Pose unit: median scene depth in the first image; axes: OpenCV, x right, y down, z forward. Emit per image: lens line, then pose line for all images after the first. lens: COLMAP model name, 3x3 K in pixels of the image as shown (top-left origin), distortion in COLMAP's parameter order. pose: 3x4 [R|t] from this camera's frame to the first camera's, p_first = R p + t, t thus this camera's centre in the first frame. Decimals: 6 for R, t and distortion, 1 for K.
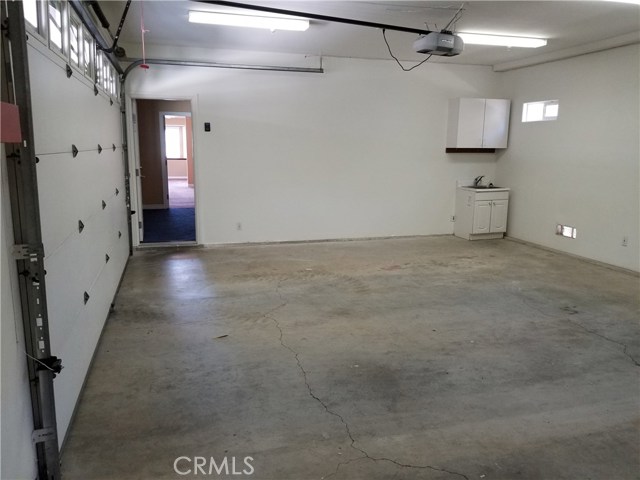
lens RADIAL K [[500.1, 0, 316.0], [0, 500.1, 231.6], [0, 0, 1]] dist [0.041928, -0.082615]
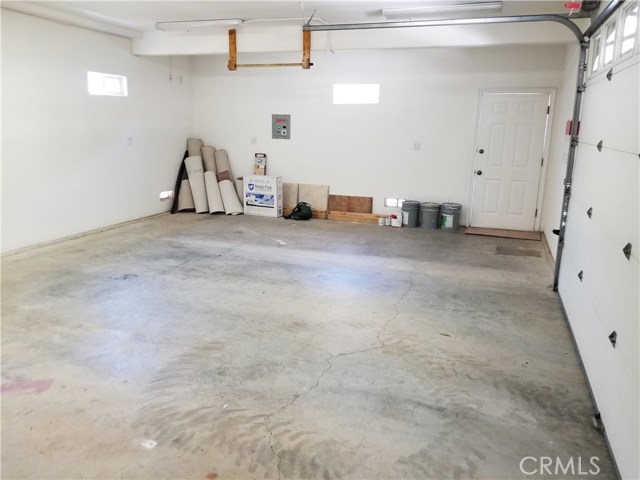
lens RADIAL K [[490.8, 0, 327.5], [0, 490.8, 237.7], [0, 0, 1]] dist [0.038505, -0.085937]
pose [[-0.816852, -0.156737, 0.555145, -0.441140], [0.070040, 0.928310, 0.365152, -0.288553], [-0.572579, 0.337157, -0.747314, 1.574655]]
